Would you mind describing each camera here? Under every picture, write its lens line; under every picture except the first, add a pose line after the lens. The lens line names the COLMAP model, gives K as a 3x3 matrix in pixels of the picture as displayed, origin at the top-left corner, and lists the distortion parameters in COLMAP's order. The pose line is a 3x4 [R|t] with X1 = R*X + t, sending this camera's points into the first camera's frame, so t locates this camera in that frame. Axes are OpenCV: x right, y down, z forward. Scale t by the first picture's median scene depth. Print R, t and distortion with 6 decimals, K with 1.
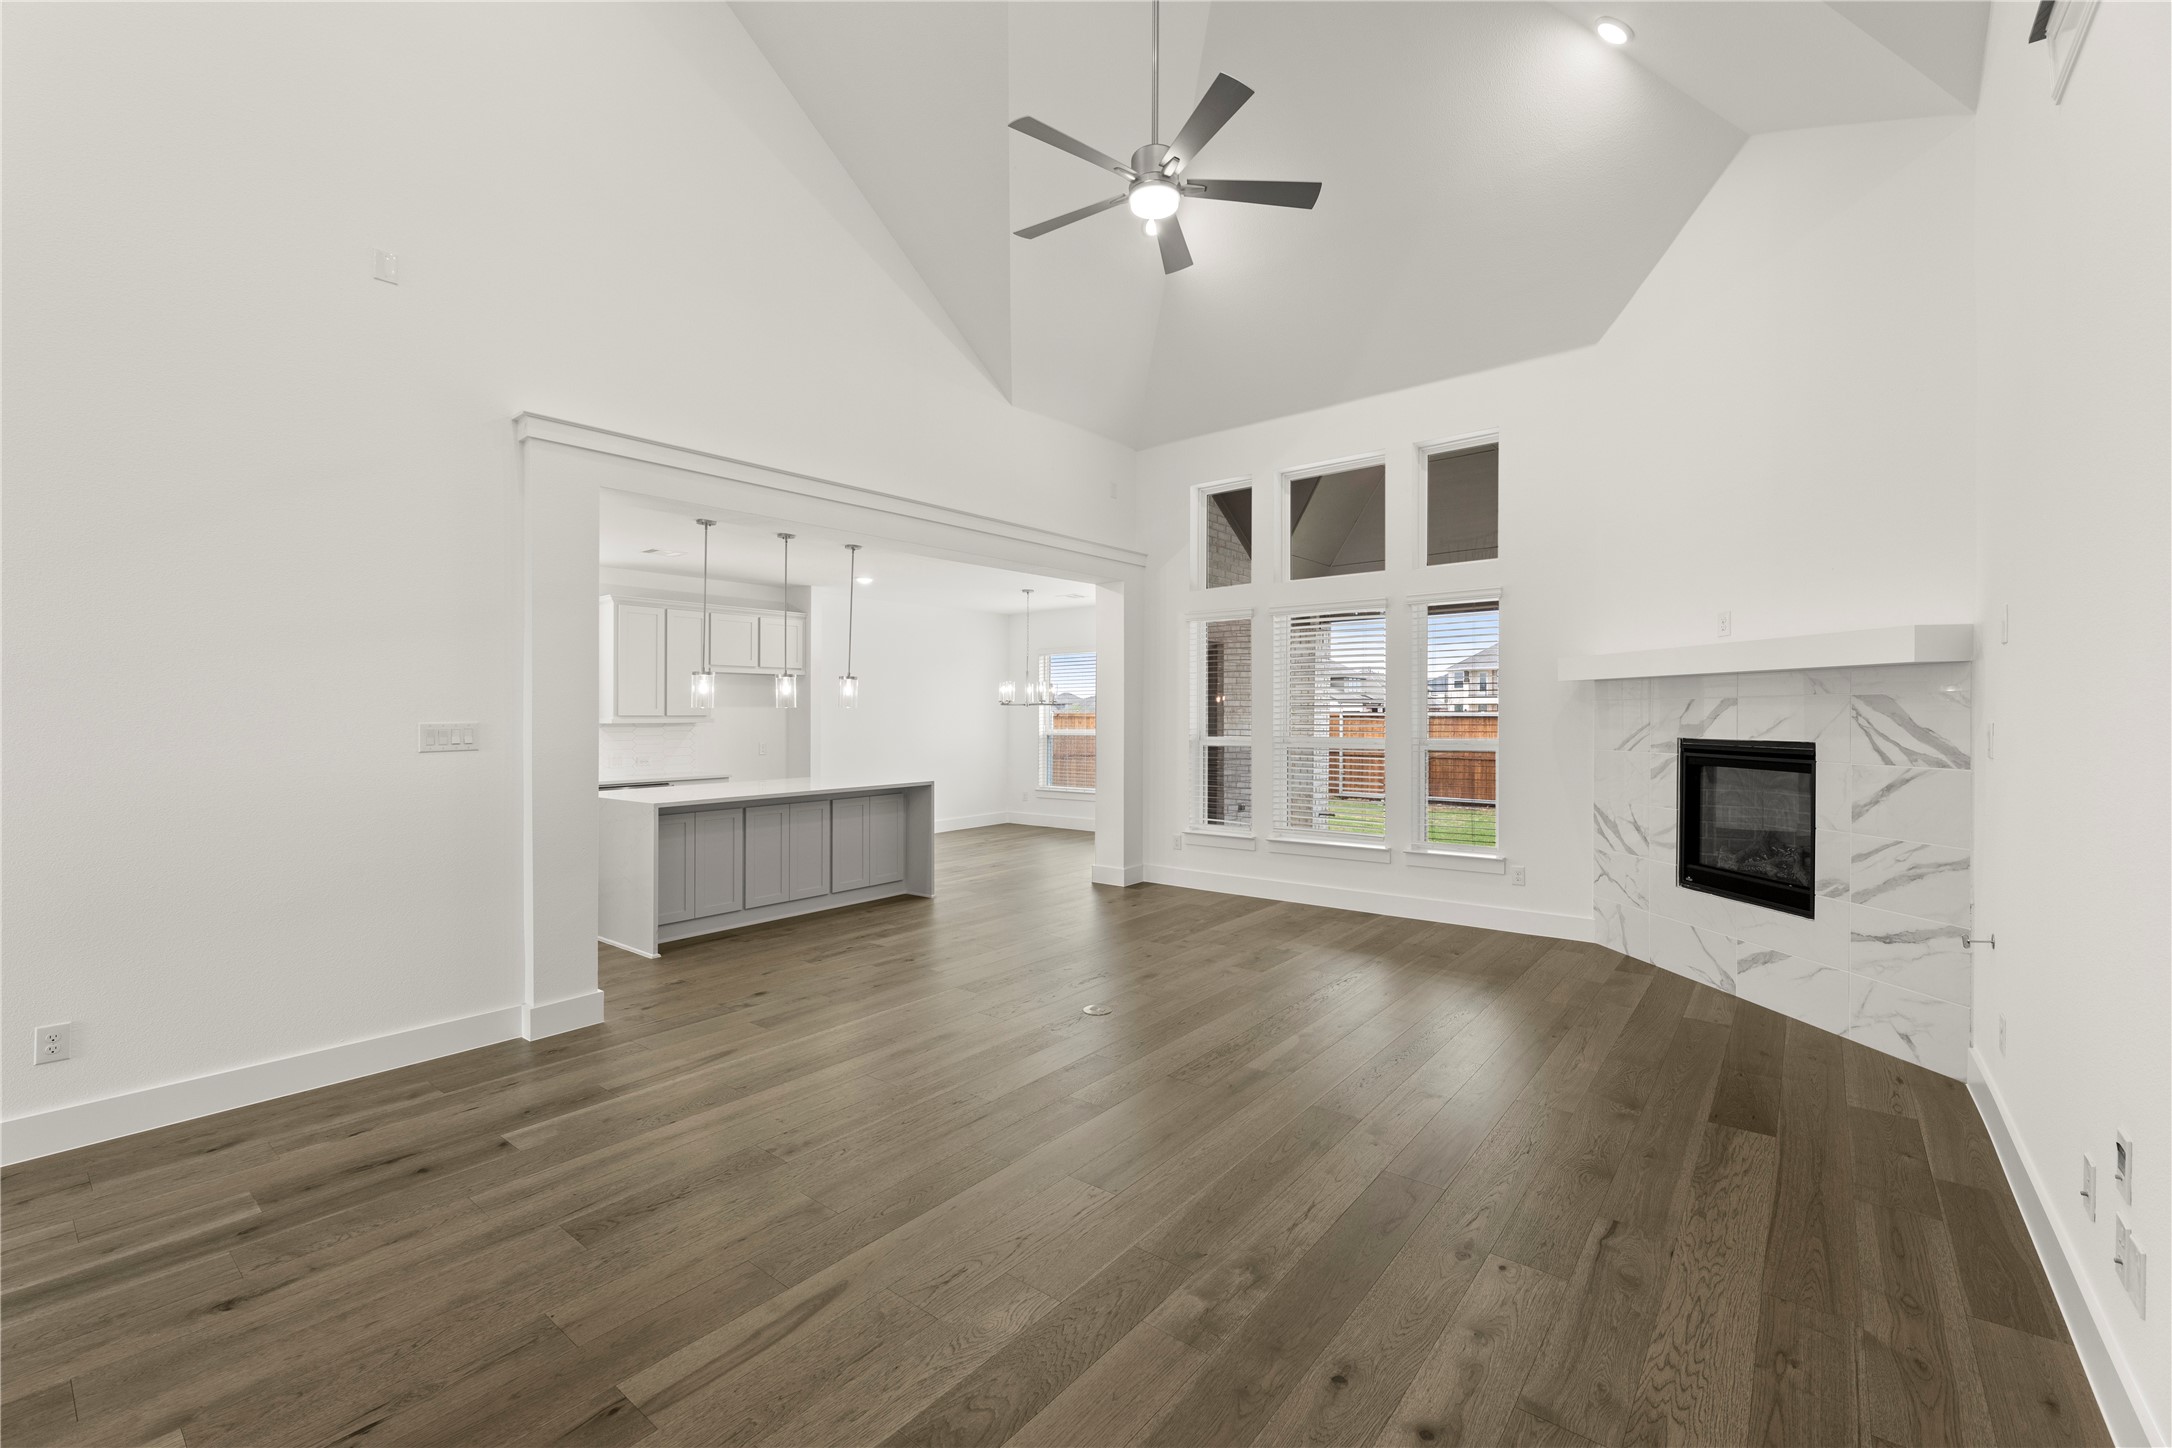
lens RADIAL K [[906.9, 0, 1087.1], [0, 906.9, 733.0], [0, 0, 1]] dist [-0.002030, 0.000919]
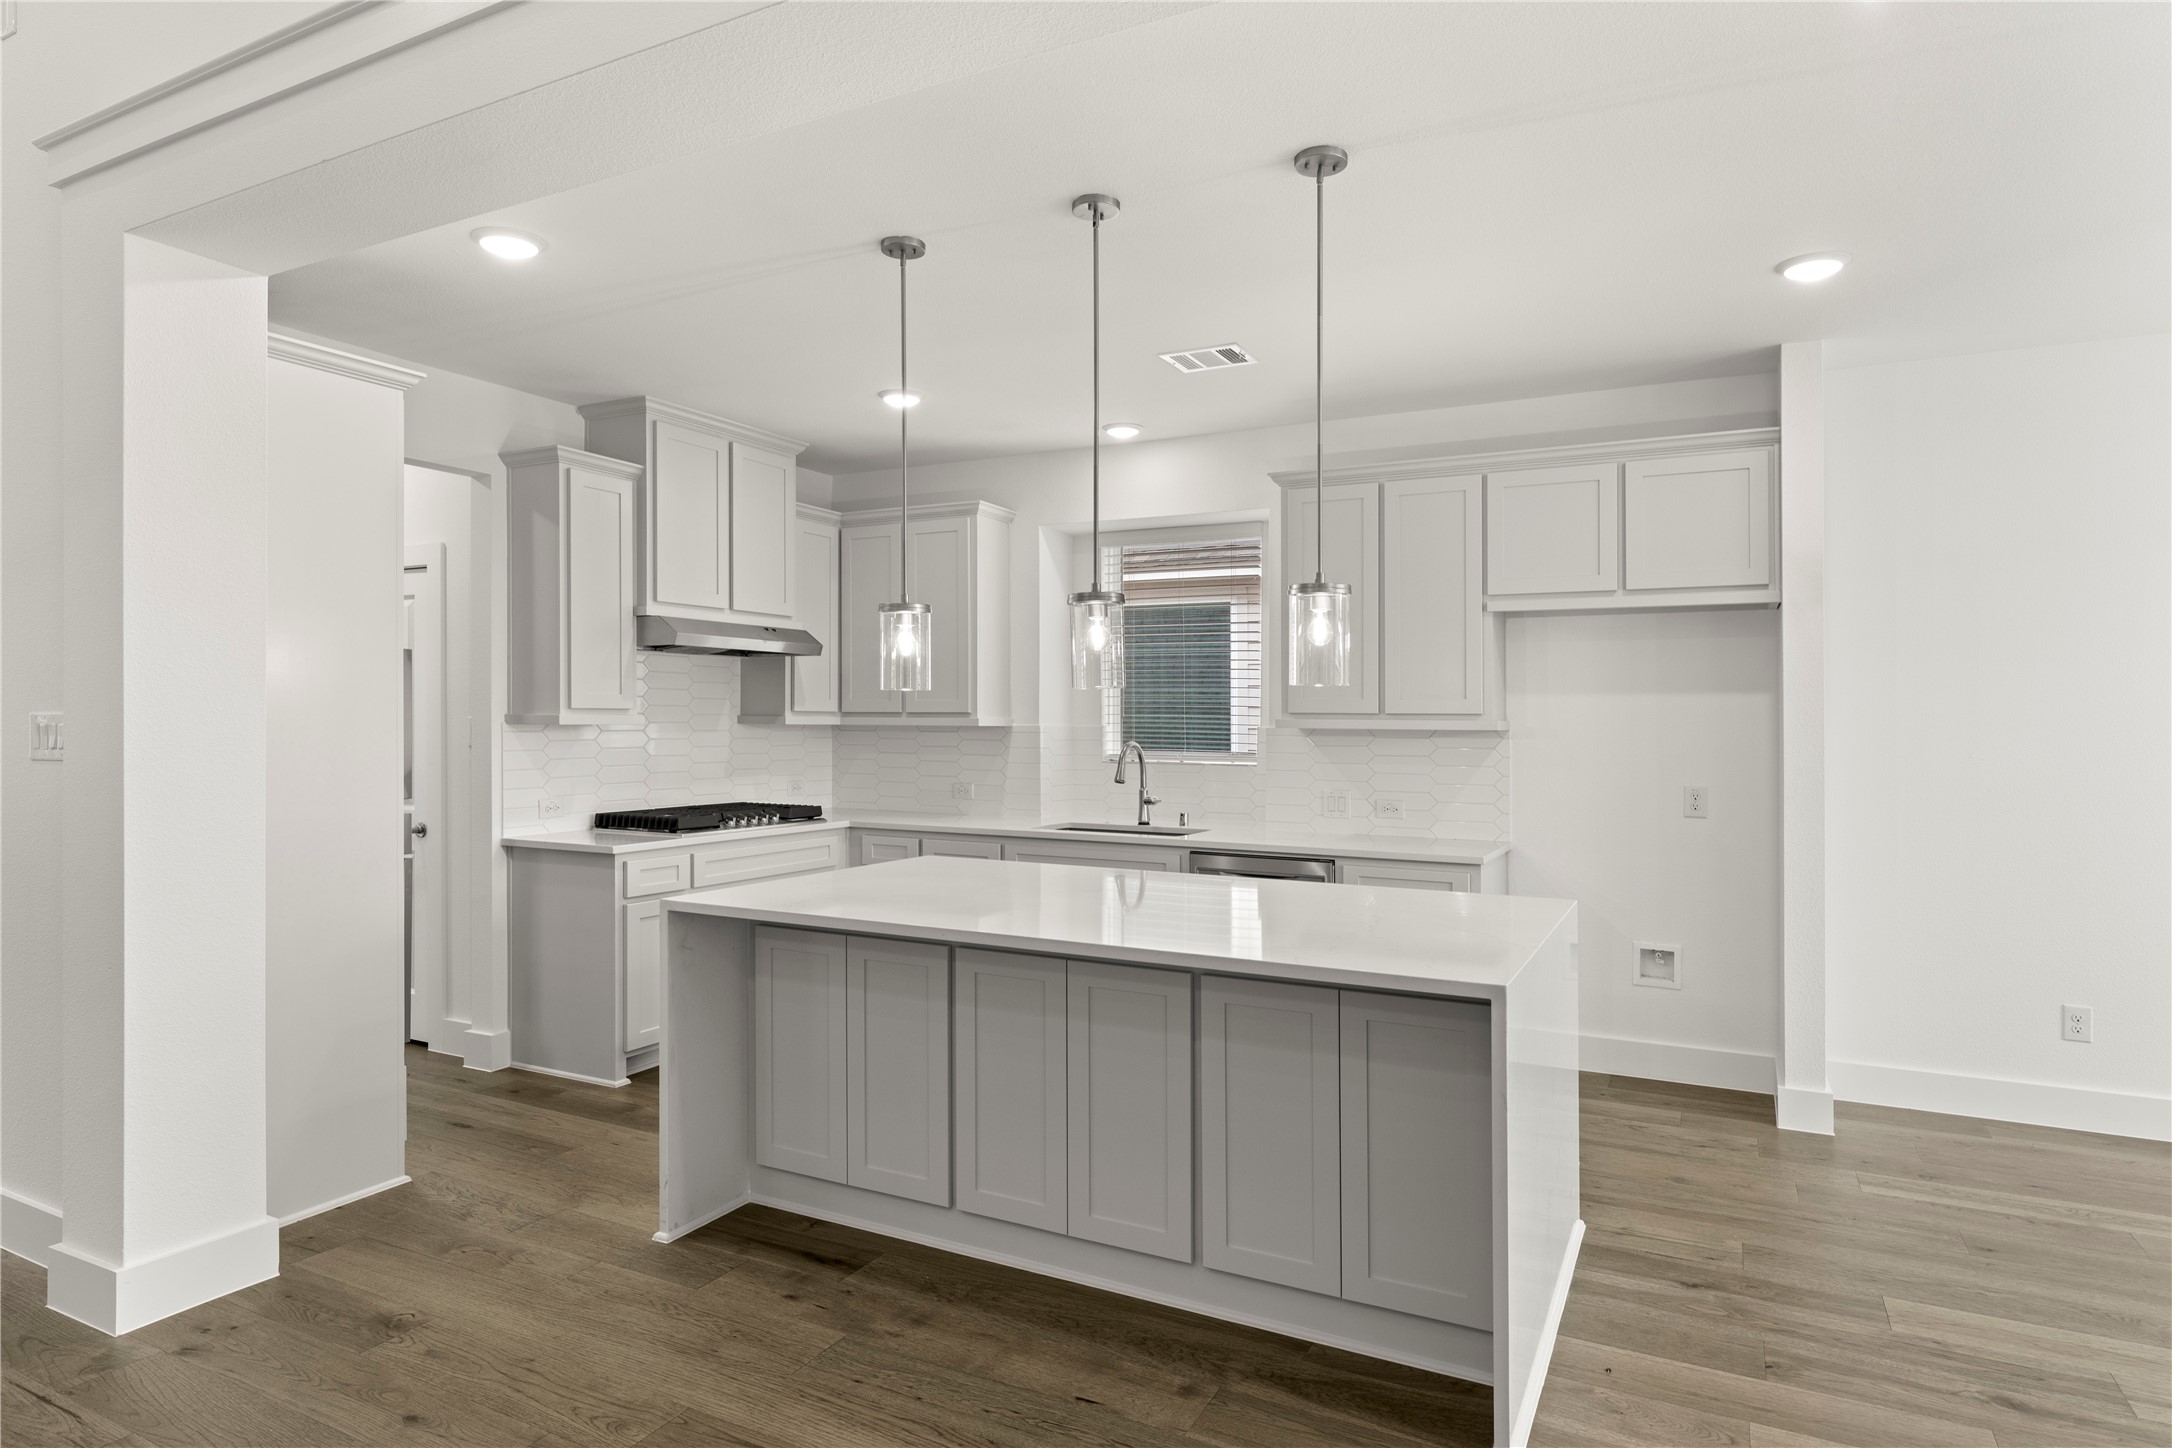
lens RADIAL K [[1252.5, 0, 1025.8], [0, 1252.5, 724.2], [0, 0, 1]] dist [0.001733, 0.000573]
pose [[0.198498, 0.015250, -0.979983, 0.215432], [-0.023972, 0.999655, 0.010701, -0.028031], [0.979808, 0.021368, 0.198795, 1.346246]]
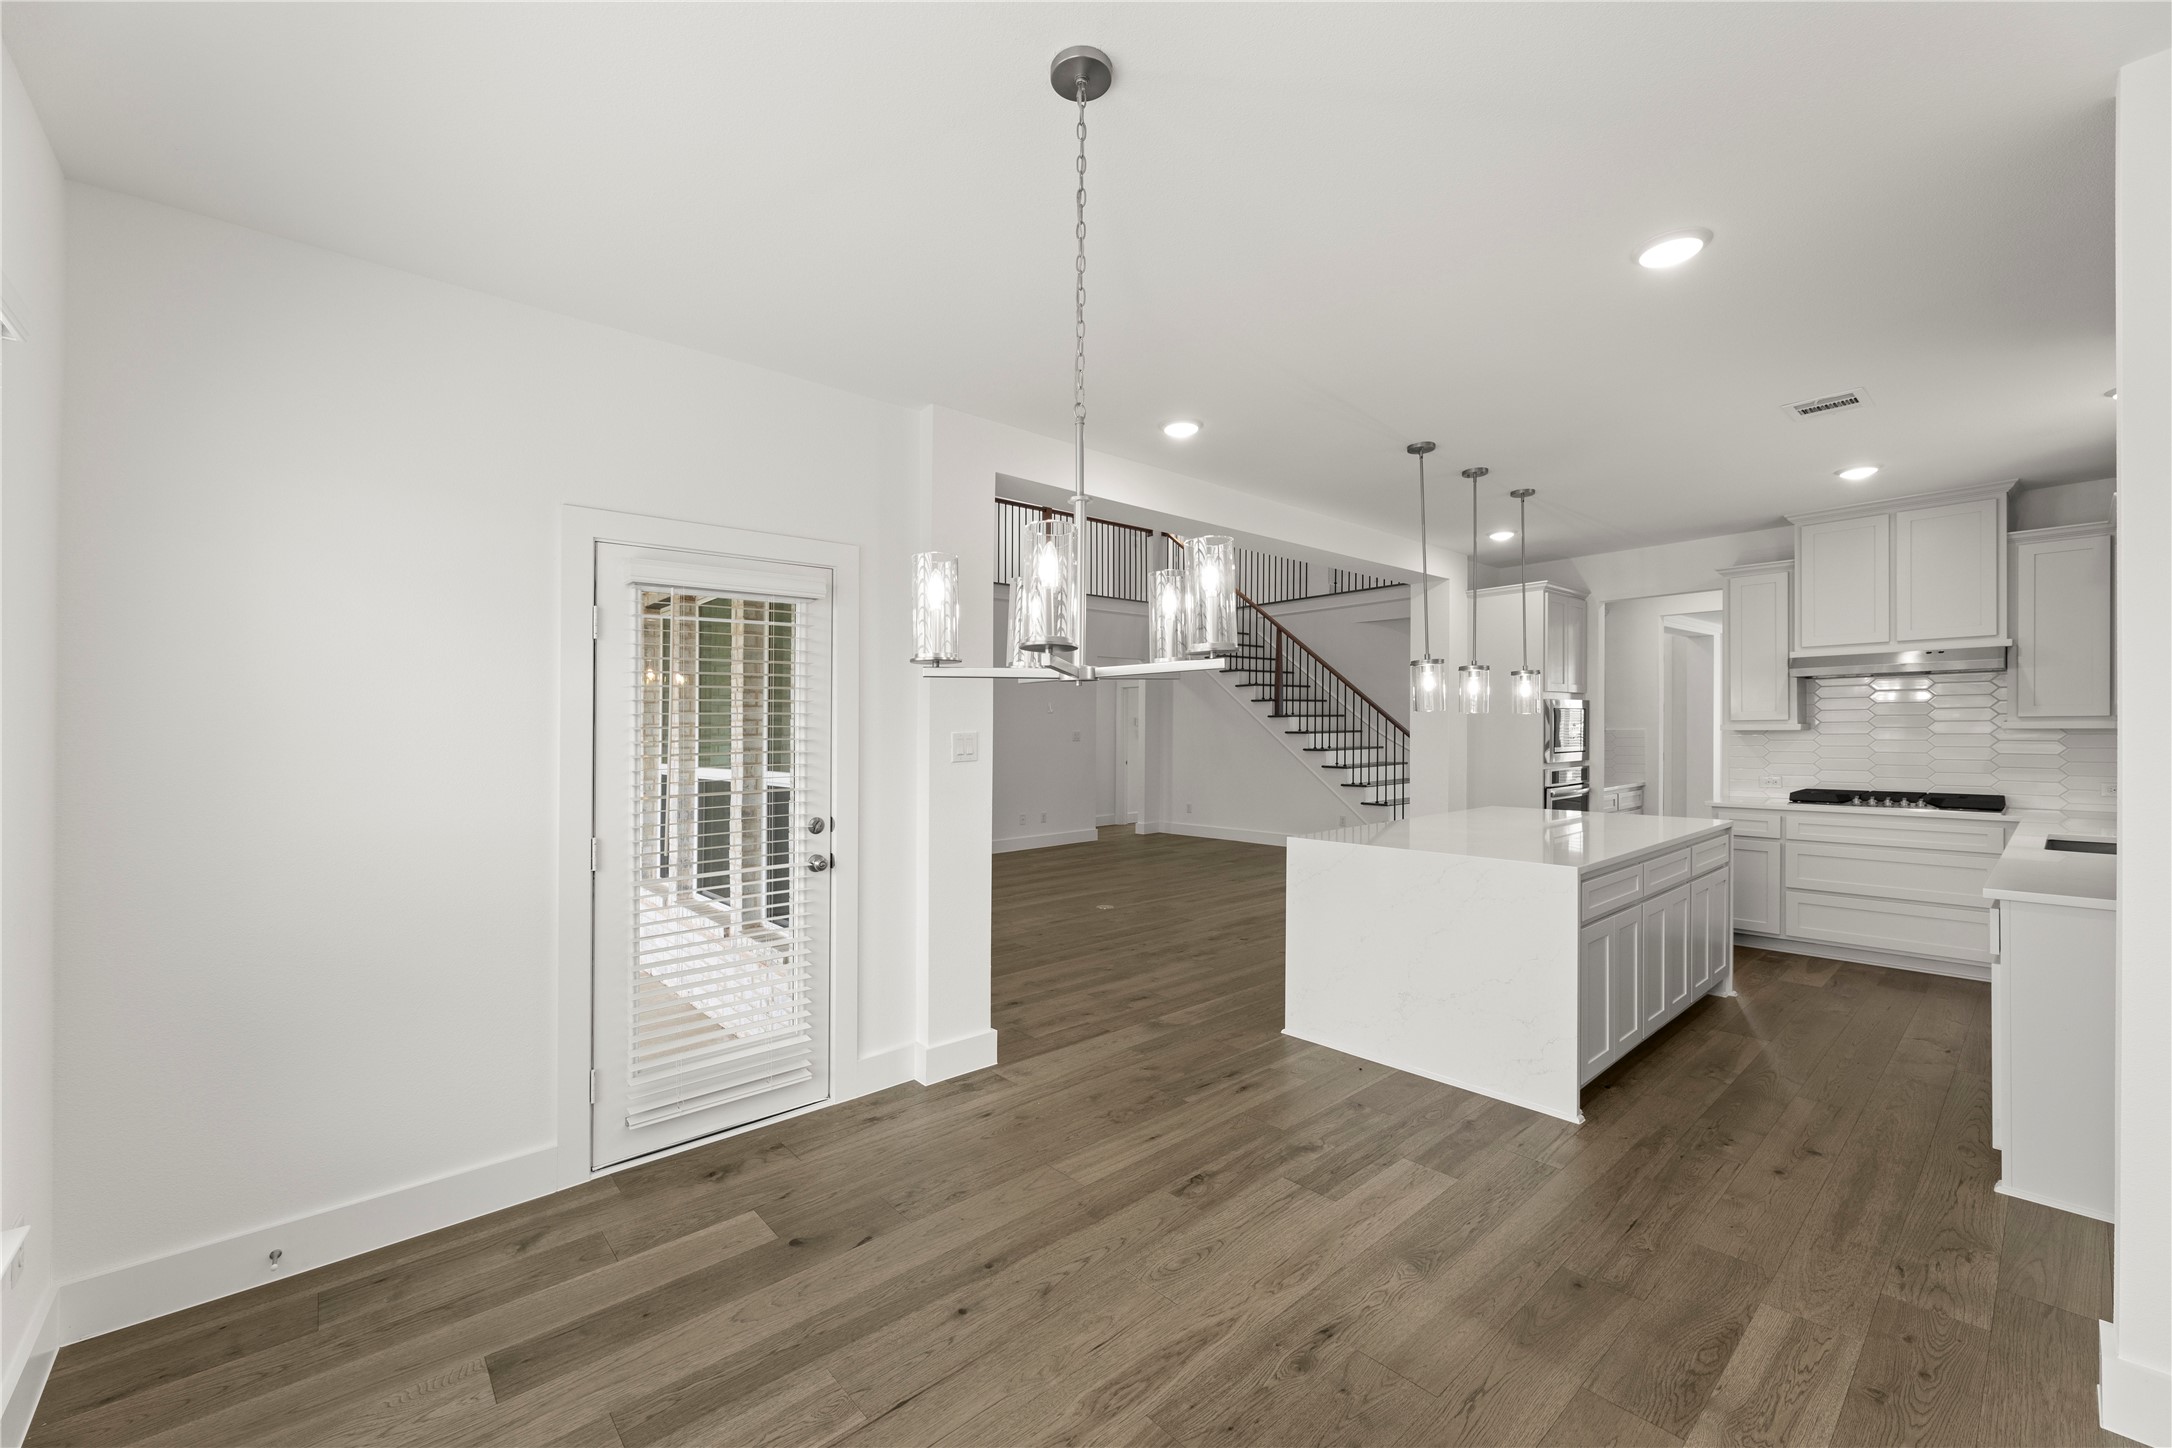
lens RADIAL K [[873.1, 0, 1102.3], [0, 873.1, 714.1], [0, 0, 1]] dist [0.006489, -0.000130]
pose [[-0.988830, 0.021740, 0.147452, -0.228822], [0.022077, 0.999756, 0.000649, -0.050998], [-0.147402, 0.003897, -0.989069, 2.644073]]
